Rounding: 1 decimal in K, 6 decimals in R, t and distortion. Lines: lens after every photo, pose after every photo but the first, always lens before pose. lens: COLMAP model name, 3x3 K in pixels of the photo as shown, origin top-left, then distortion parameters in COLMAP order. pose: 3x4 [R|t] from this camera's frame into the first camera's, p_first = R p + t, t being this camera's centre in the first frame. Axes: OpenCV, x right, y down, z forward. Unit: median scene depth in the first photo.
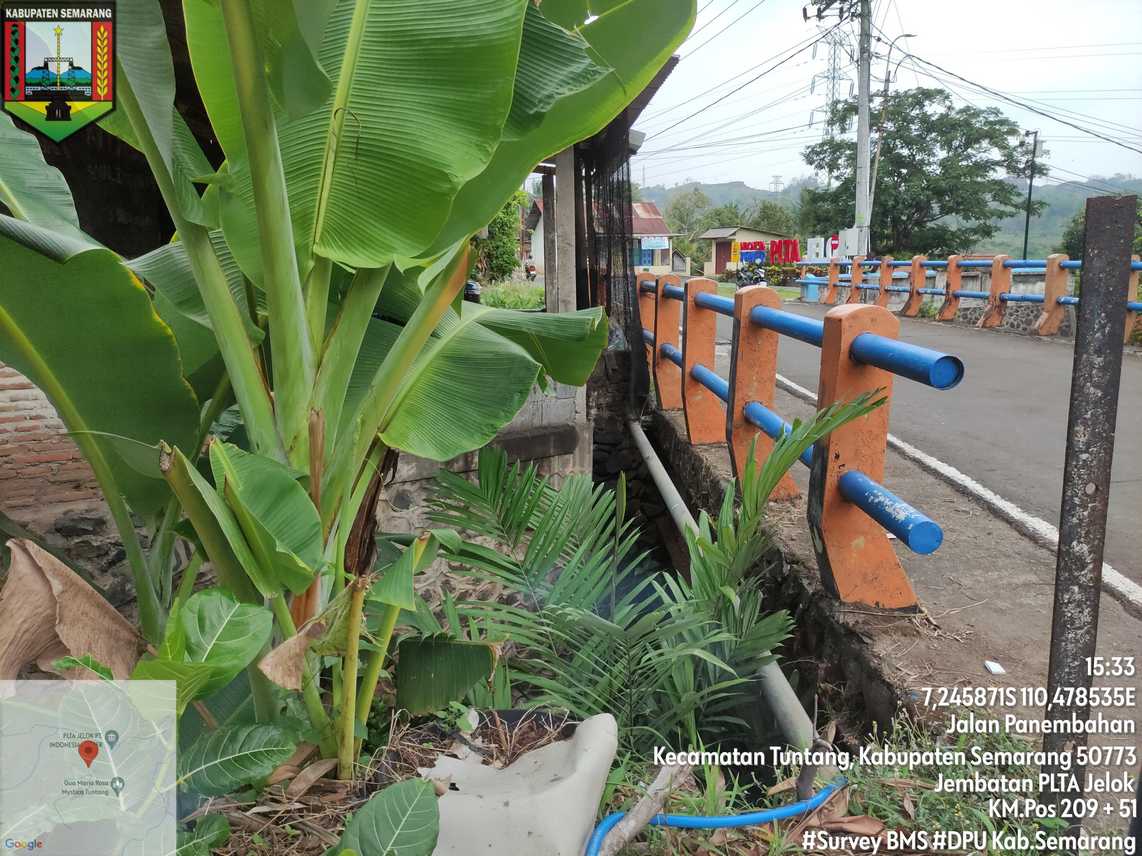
lens RADIAL K [[844.0, 0, 568.6], [0, 844.0, 439.4], [0, 0, 1]] dist [0.058581, -0.058844]
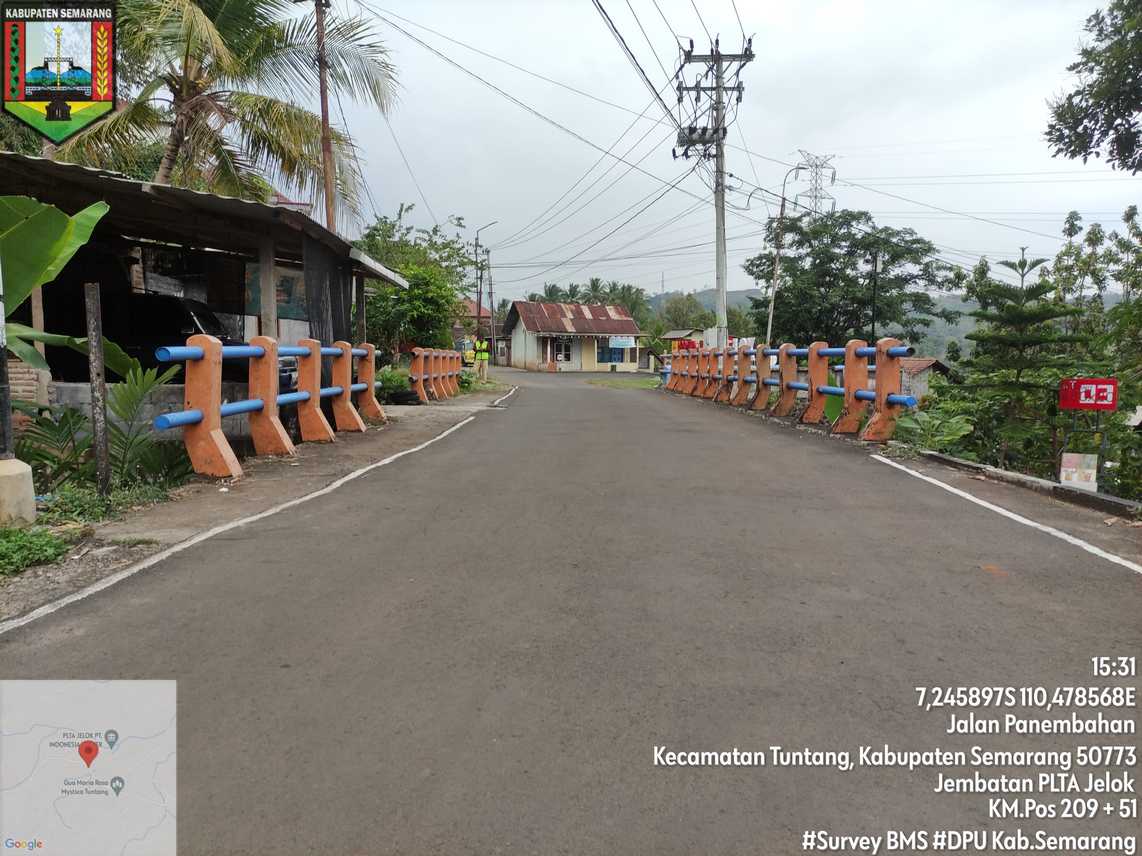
lens RADIAL K [[844.0, 0, 568.6], [0, 844.0, 432.8], [0, 0, 1]] dist [0.058581, -0.058844]
pose [[0.999452, 0.023322, -0.023501, 0.084886], [-0.026030, 0.992134, -0.122441, 0.021387], [0.020460, 0.122986, 0.992198, -0.071662]]
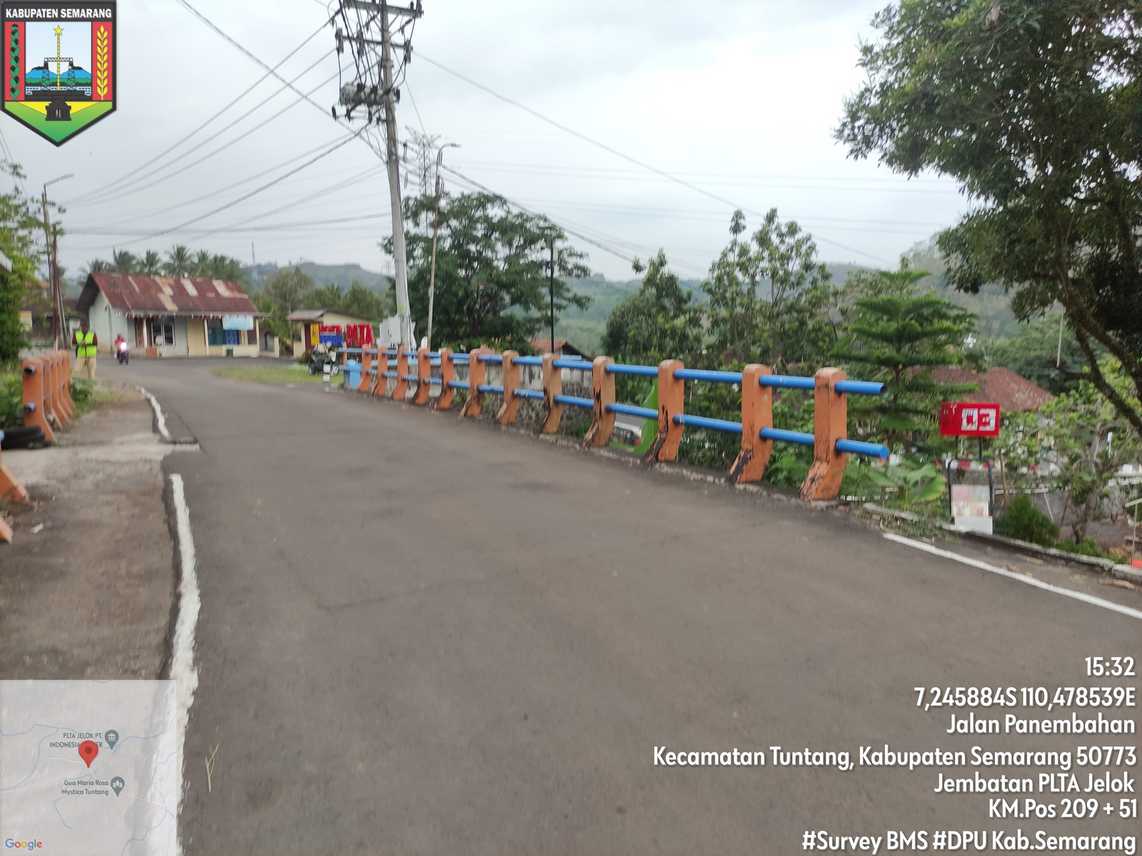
lens RADIAL K [[844.0, 0, 574.9], [0, 844.0, 418.1], [0, 0, 1]] dist [0.058581, -0.058844]
pose [[0.904272, -0.028771, 0.425986, 0.046487], [0.078057, 0.992052, -0.098694, -0.004487], [-0.419761, 0.122497, 0.899331, 0.000298]]
